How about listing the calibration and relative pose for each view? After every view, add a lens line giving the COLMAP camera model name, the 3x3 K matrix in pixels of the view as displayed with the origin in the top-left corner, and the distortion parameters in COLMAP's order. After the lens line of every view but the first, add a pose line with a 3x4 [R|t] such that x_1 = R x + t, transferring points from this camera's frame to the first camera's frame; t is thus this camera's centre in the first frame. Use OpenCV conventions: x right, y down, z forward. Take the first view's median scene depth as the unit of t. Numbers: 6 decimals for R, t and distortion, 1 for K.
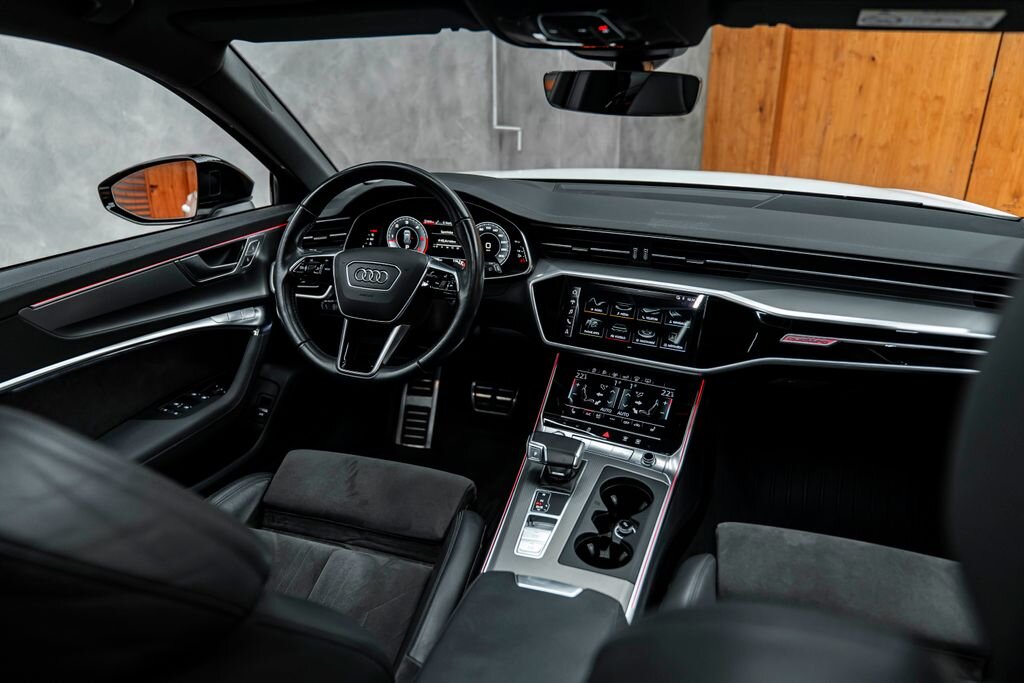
lens RADIAL K [[698.9, 0, 507.5], [0, 698.9, 339.6], [0, 0, 1]] dist [-0.029949, 0.025003]
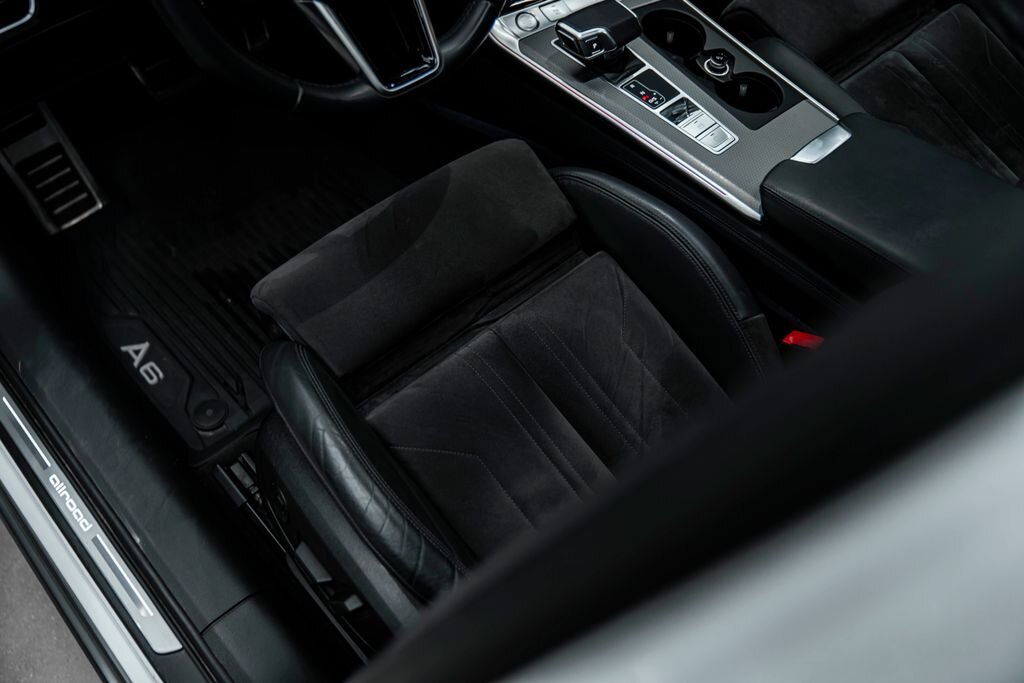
lens RADIAL K [[912.1, 0, 515.1], [0, 912.1, 345.0], [0, 0, 1]] dist [-0.014816, 0.032202]
pose [[0.497662, -0.689809, 0.525828, -0.624474], [0.292656, 0.704223, 0.646856, -0.220545], [-0.816508, -0.168029, 0.552342, 0.442027]]
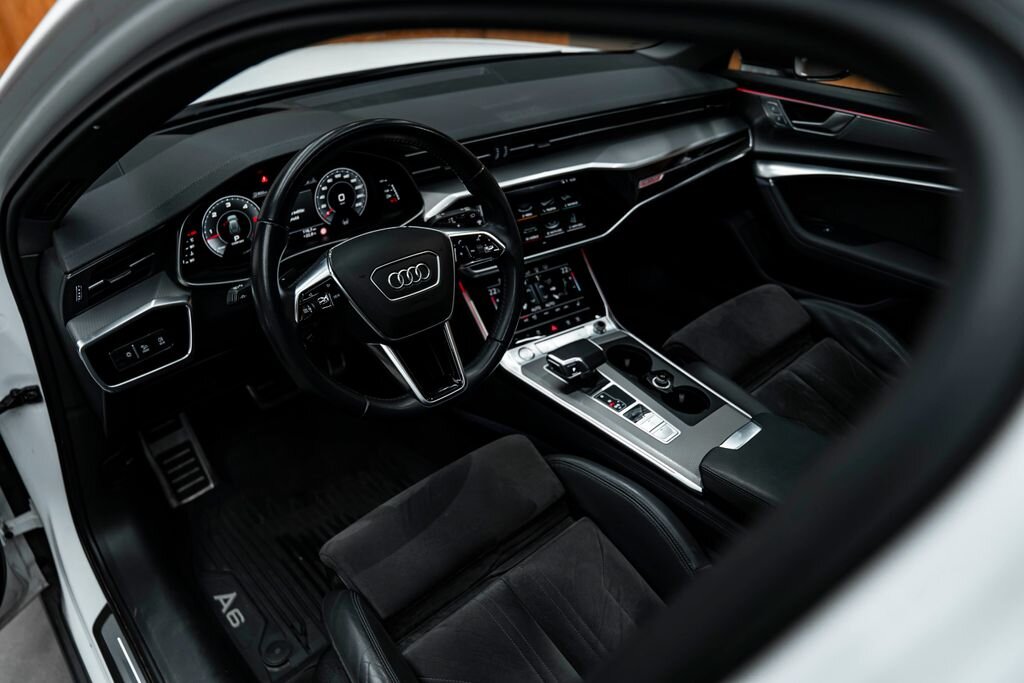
lens RADIAL K [[698.9, 0, 511.3], [0, 698.9, 339.0], [0, 0, 1]] dist [-0.029949, 0.025003]
pose [[0.500967, -0.468553, 0.727661, -0.646743], [0.308210, 0.882238, 0.355898, -0.237615], [-0.808727, 0.045979, 0.586385, 0.418652]]
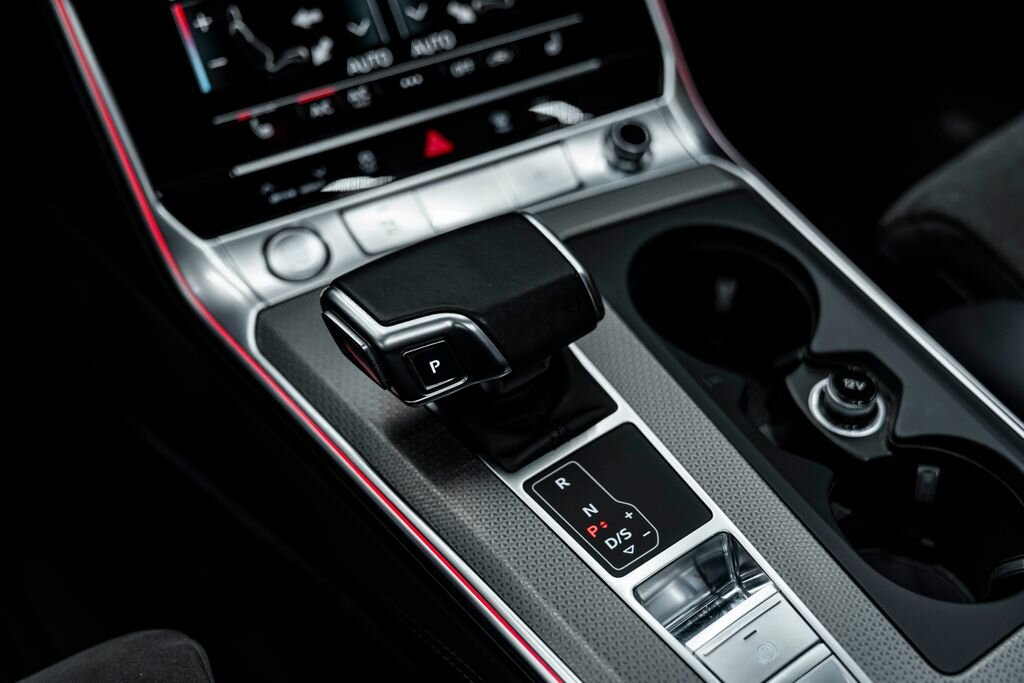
lens RADIAL K [[1311.0, 0, 504.2], [0, 1311.0, 344.8], [0, 0, 1]] dist [0.035273, 0.000000]
pose [[0.591811, -0.578919, 0.560903, -0.160030], [0.309735, 0.805742, 0.504820, -0.043841], [-0.744193, -0.125027, 0.656159, 0.625085]]
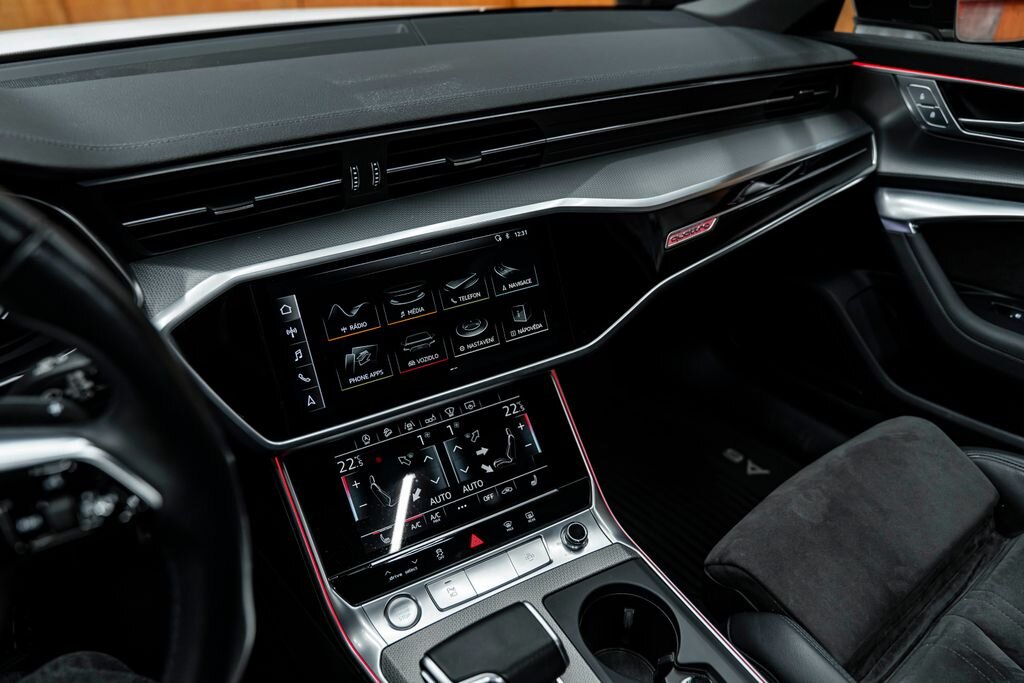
lens RADIAL K [[698.9, 0, 513.6], [0, 698.9, 341.1], [0, 0, 1]] dist [-0.029949, 0.025003]
pose [[0.563276, -0.444174, 0.696728, -0.126615], [0.309445, 0.895255, 0.320565, -0.142783], [-0.766136, 0.035032, 0.641723, 0.628052]]
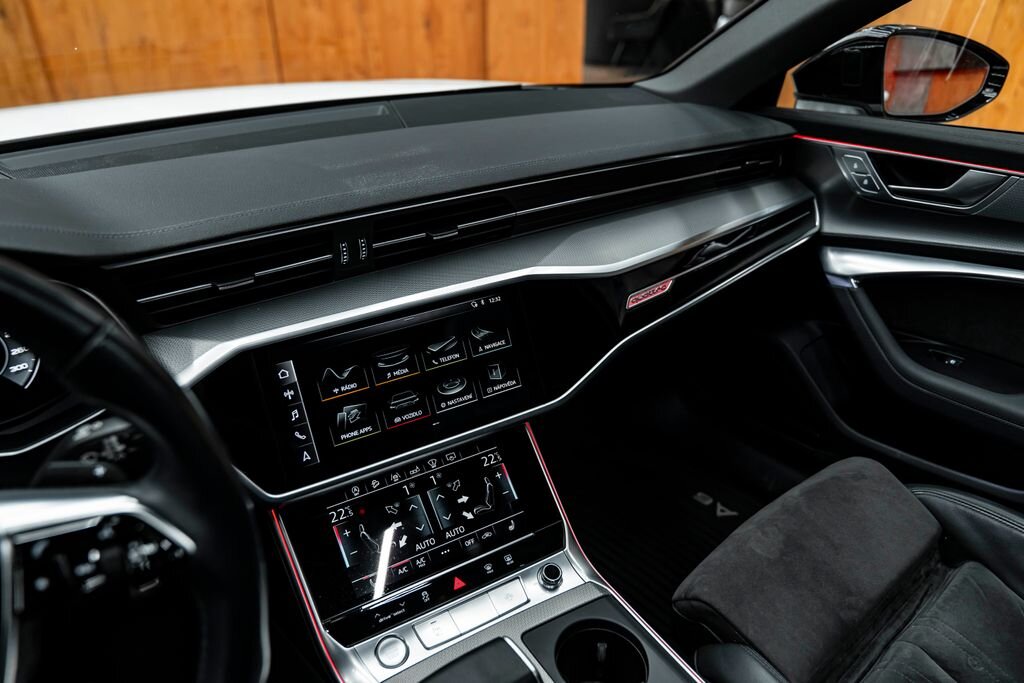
lens RADIAL K [[698.9, 0, 513.0], [0, 698.9, 345.3], [0, 0, 1]] dist [-0.029949, 0.025003]
pose [[0.532900, -0.409673, 0.740395, -0.157707], [0.318544, 0.907745, 0.272998, -0.163090], [-0.783931, 0.090368, 0.614237, 0.594747]]
